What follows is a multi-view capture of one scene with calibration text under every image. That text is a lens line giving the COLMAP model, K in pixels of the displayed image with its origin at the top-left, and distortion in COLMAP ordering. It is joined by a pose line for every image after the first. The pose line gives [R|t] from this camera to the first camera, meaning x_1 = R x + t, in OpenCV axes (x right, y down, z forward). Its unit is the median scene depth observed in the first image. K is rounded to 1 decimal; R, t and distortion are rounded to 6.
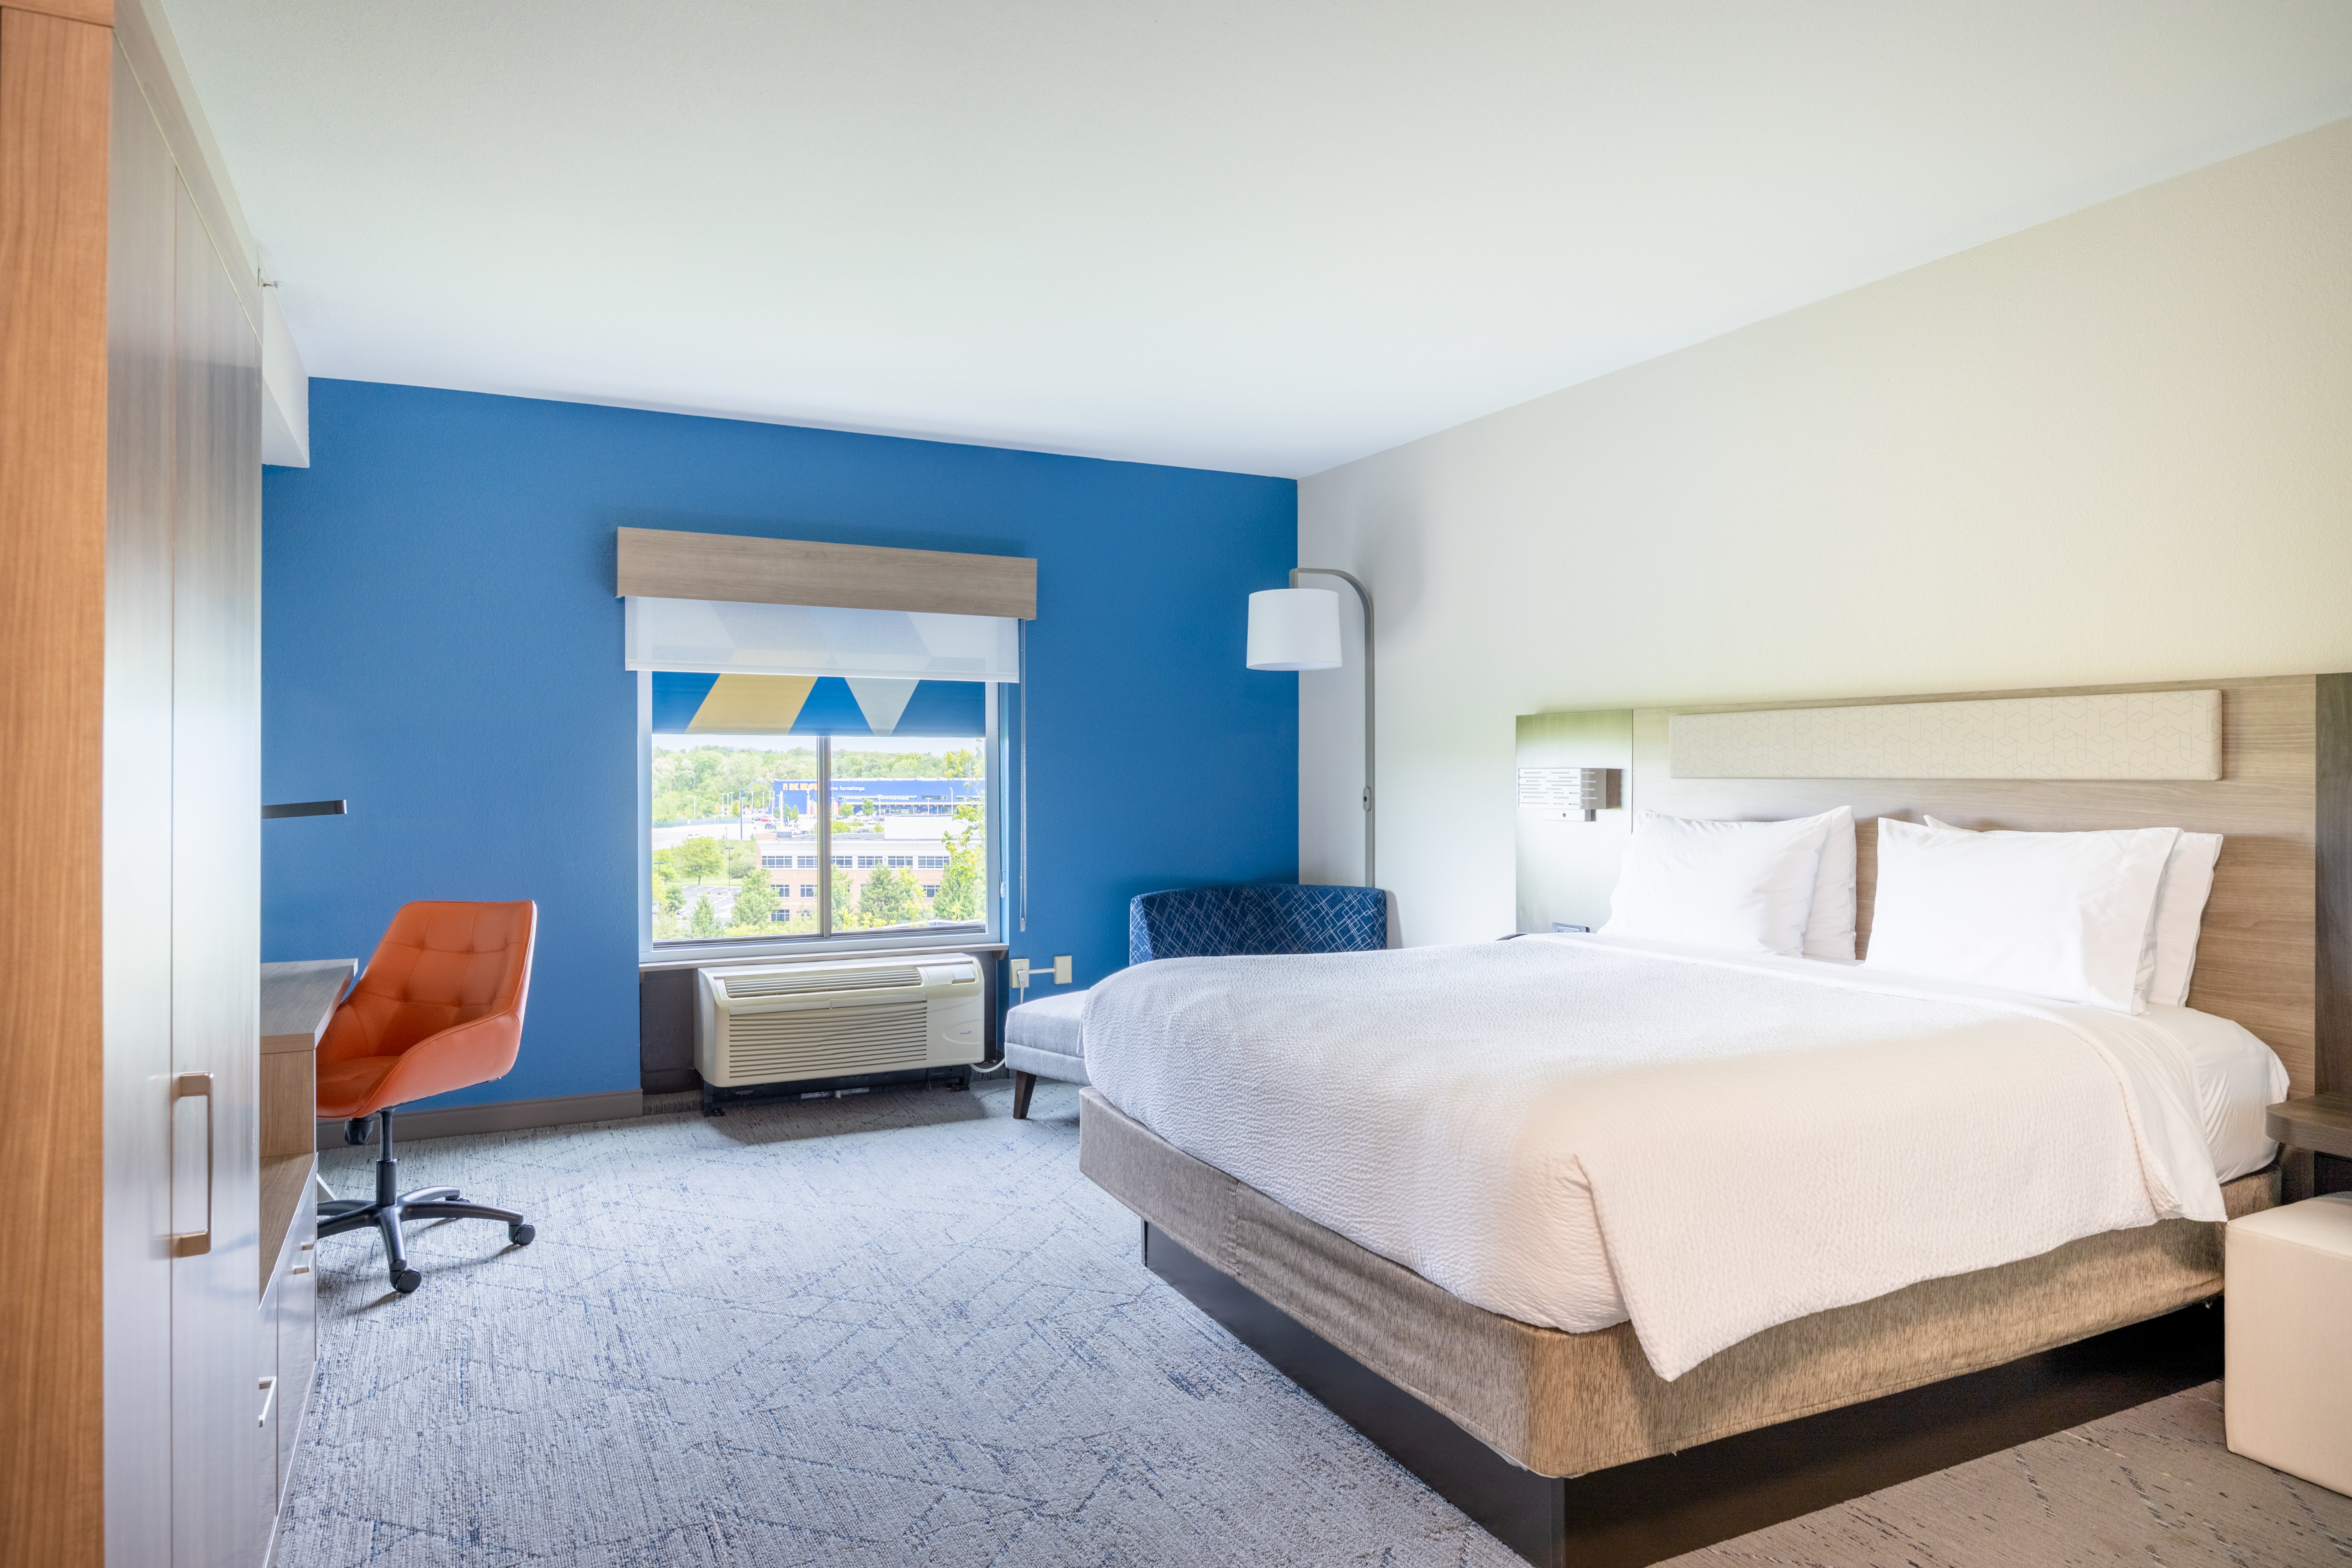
lens RADIAL K [[1410.2, 0, 1175.0], [0, 1410.2, 782.4], [0, 0, 1]] dist [-0.010606, 0.001951]
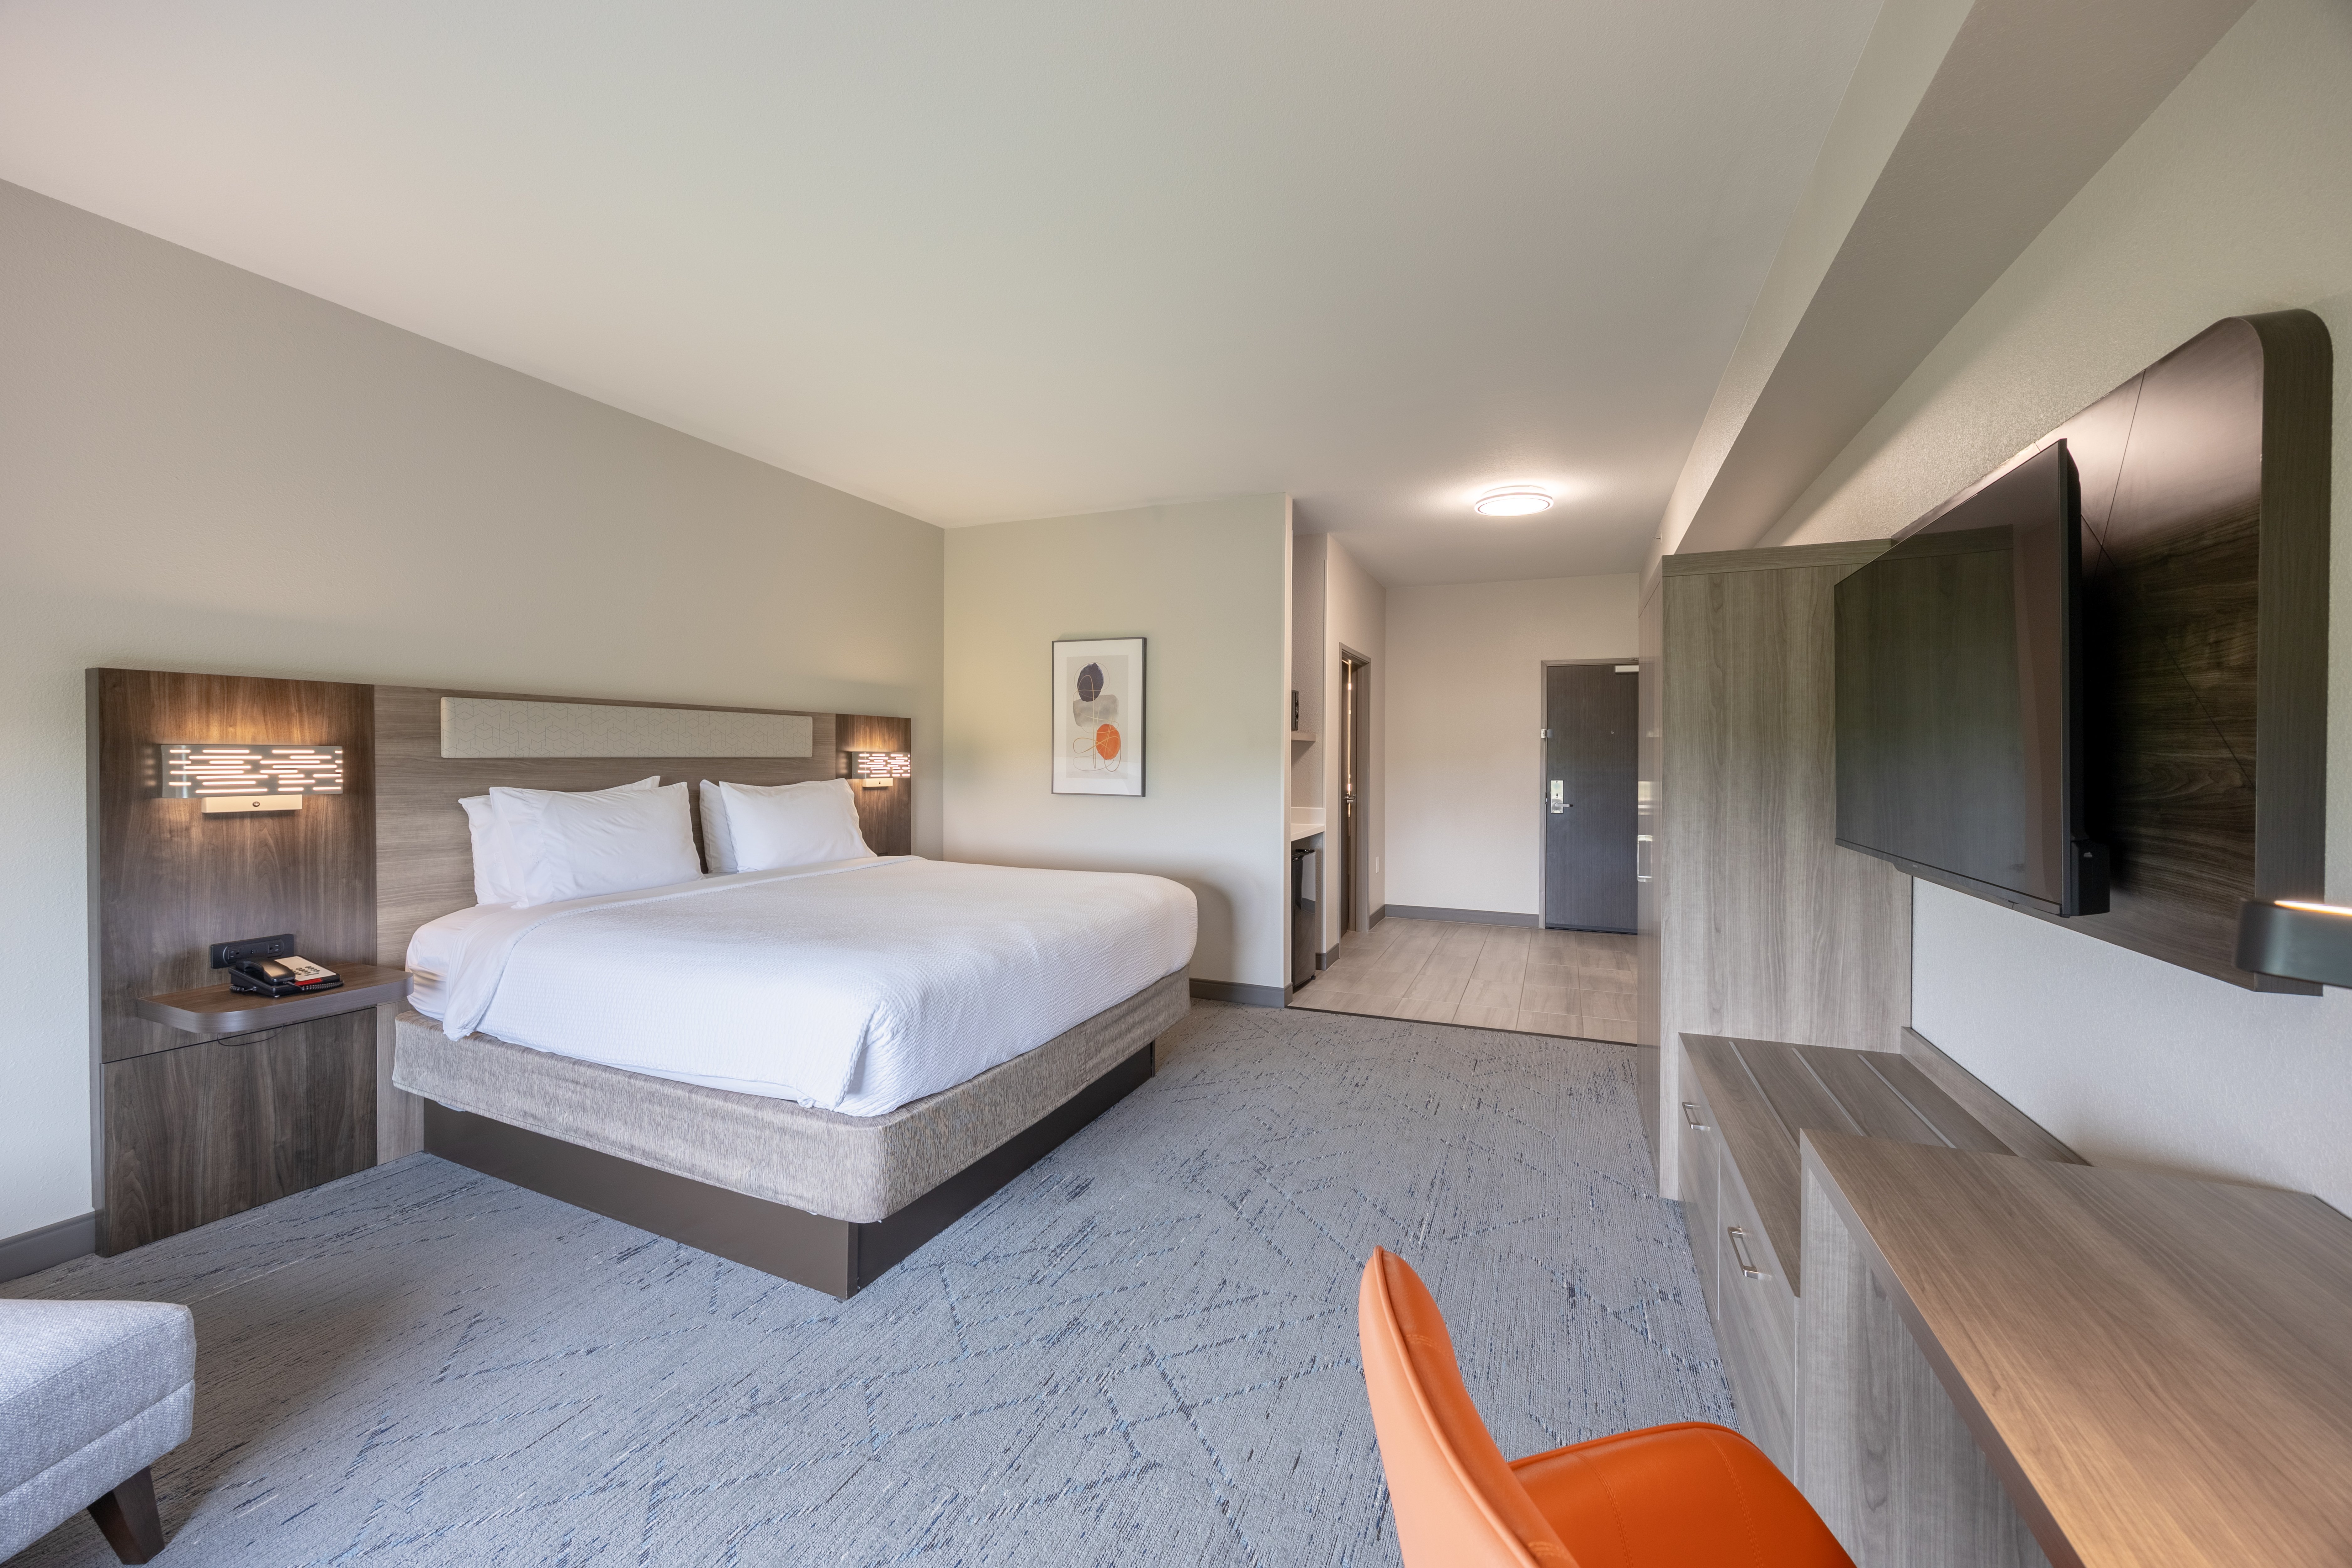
lens RADIAL K [[905.3, 0, 1177.8], [0, 905.3, 766.3], [0, 0, 1]] dist [-0.004691, -0.000037]
pose [[-0.647354, -0.012641, 0.762084, -0.546236], [-0.000491, 0.999869, 0.016169, -0.008167], [-0.762189, 0.010093, -0.647276, 1.109175]]
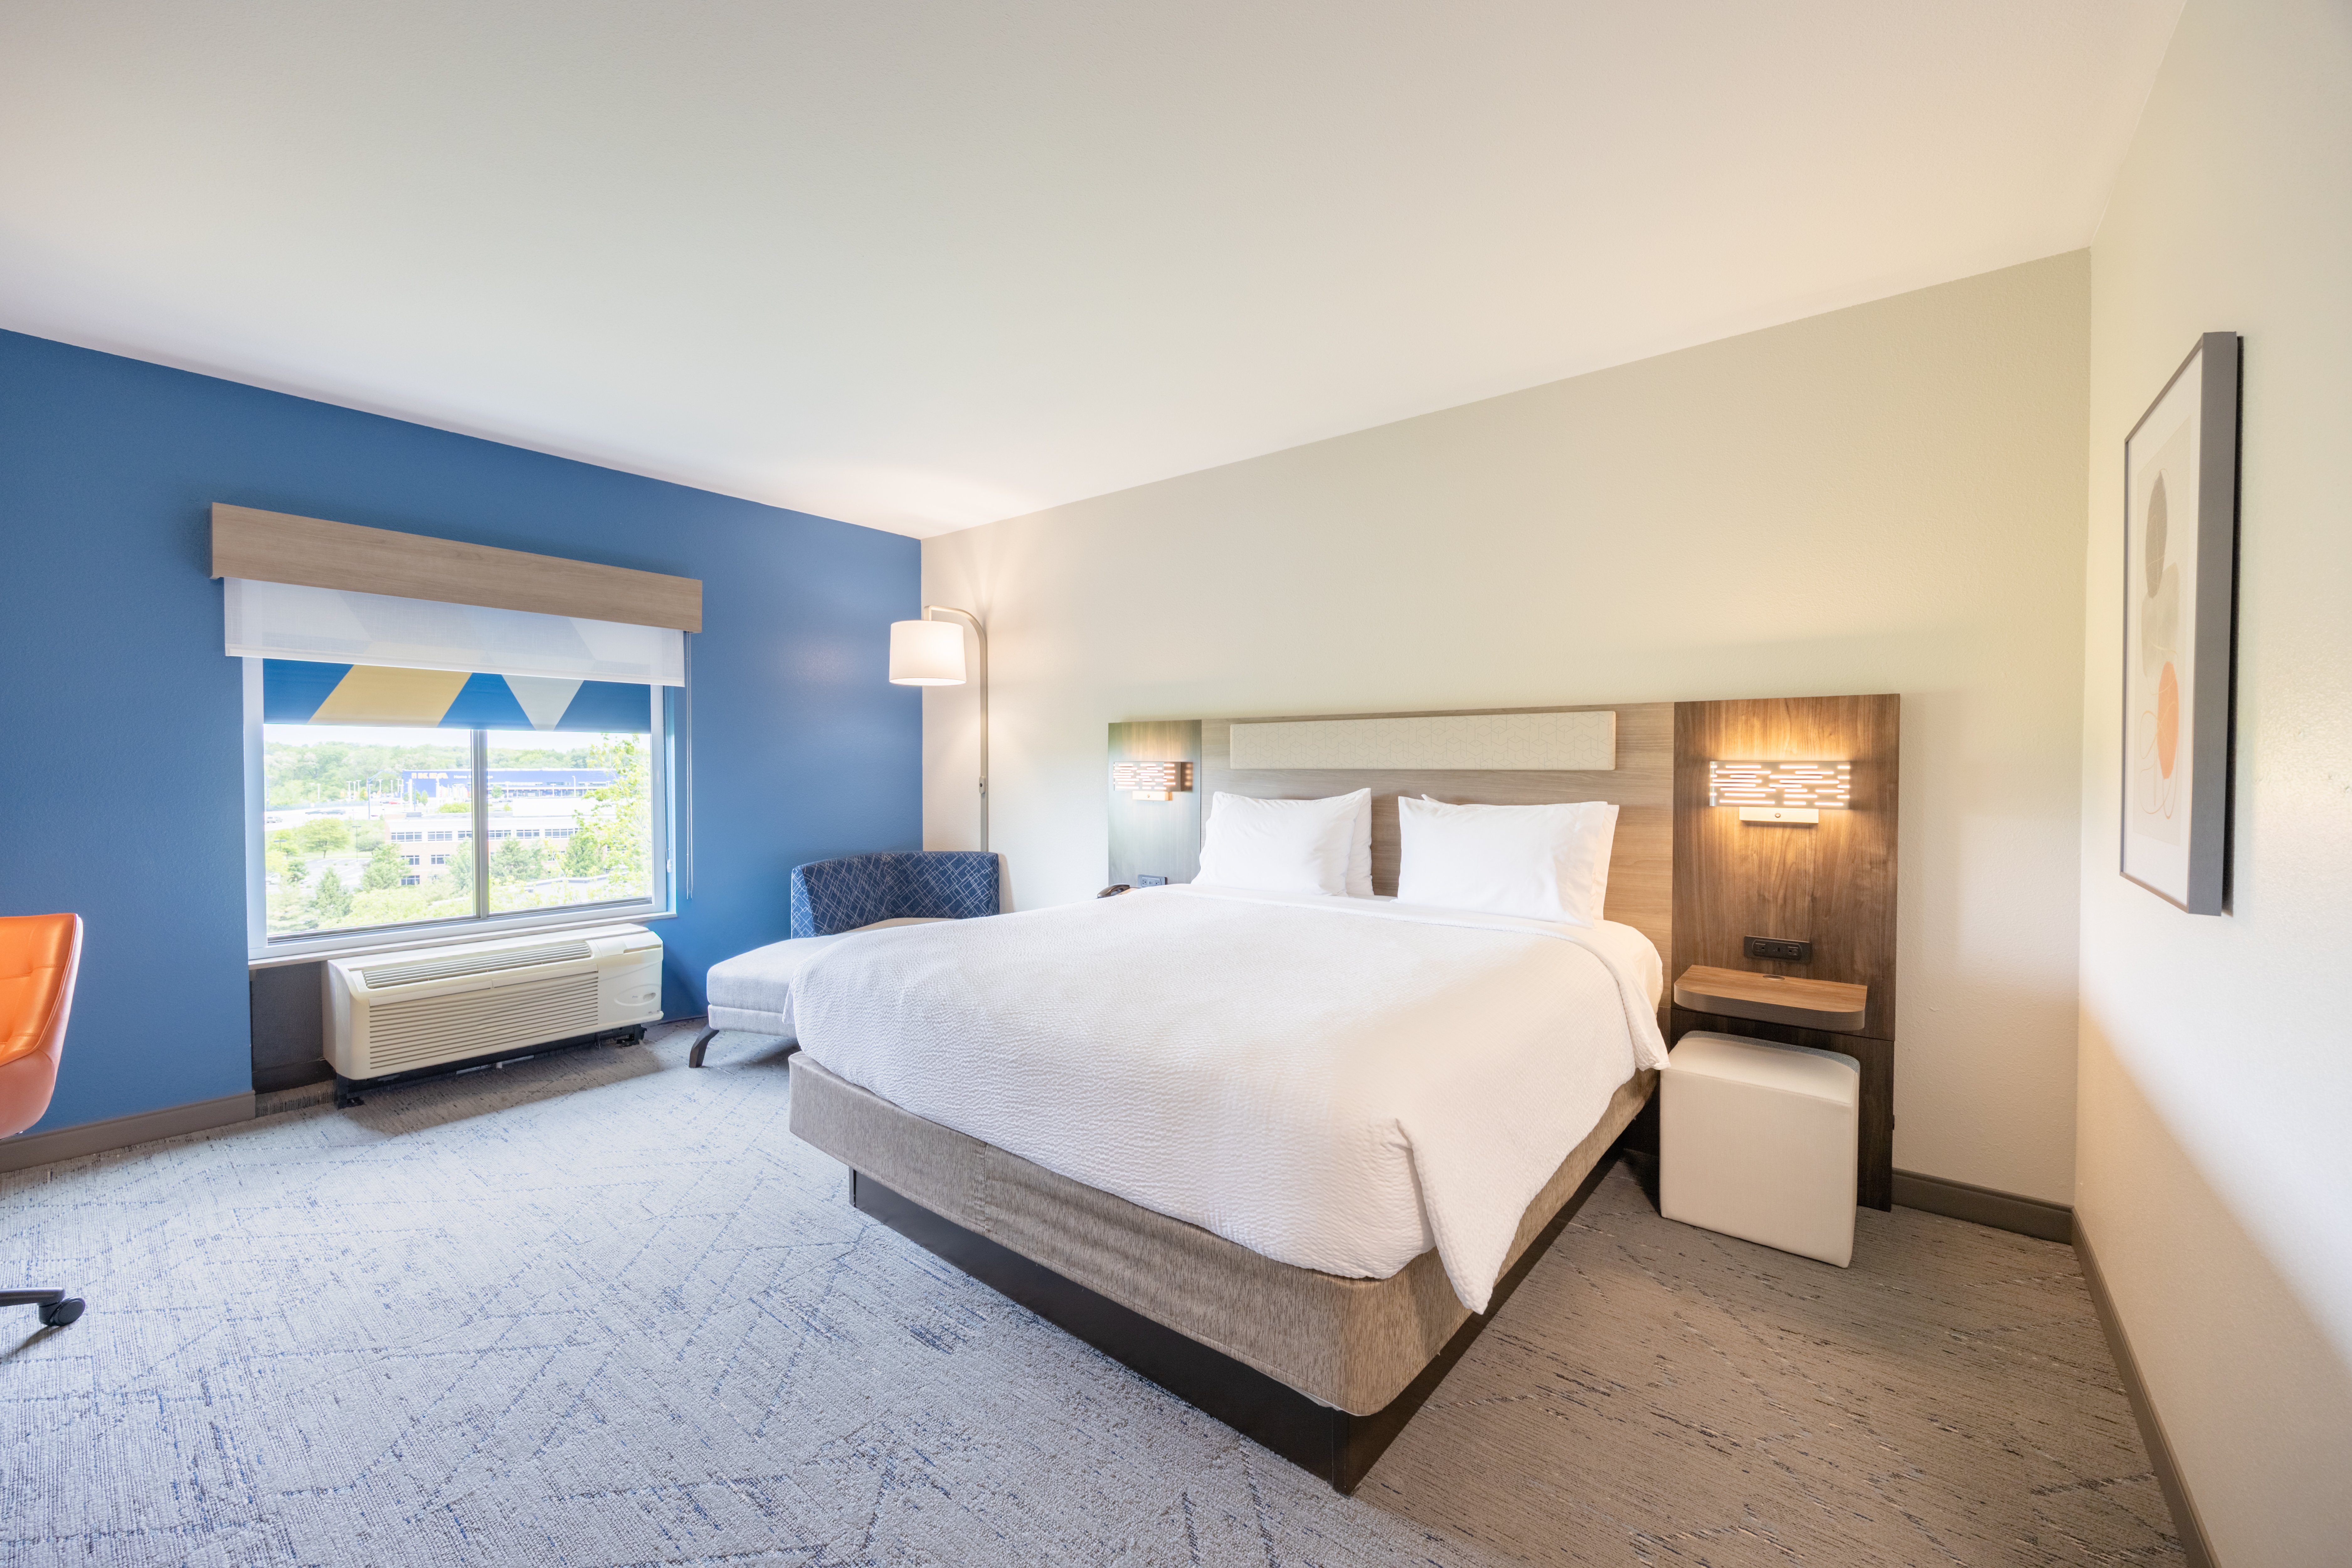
lens RADIAL K [[905.3, 0, 1181.5], [0, 905.3, 781.2], [0, 0, 1]] dist [-0.004691, -0.000037]
pose [[0.906910, -0.005799, 0.421285, -0.077976], [0.001270, 0.999938, 0.011030, -0.000890], [-0.421323, -0.009468, 0.906861, 0.223685]]
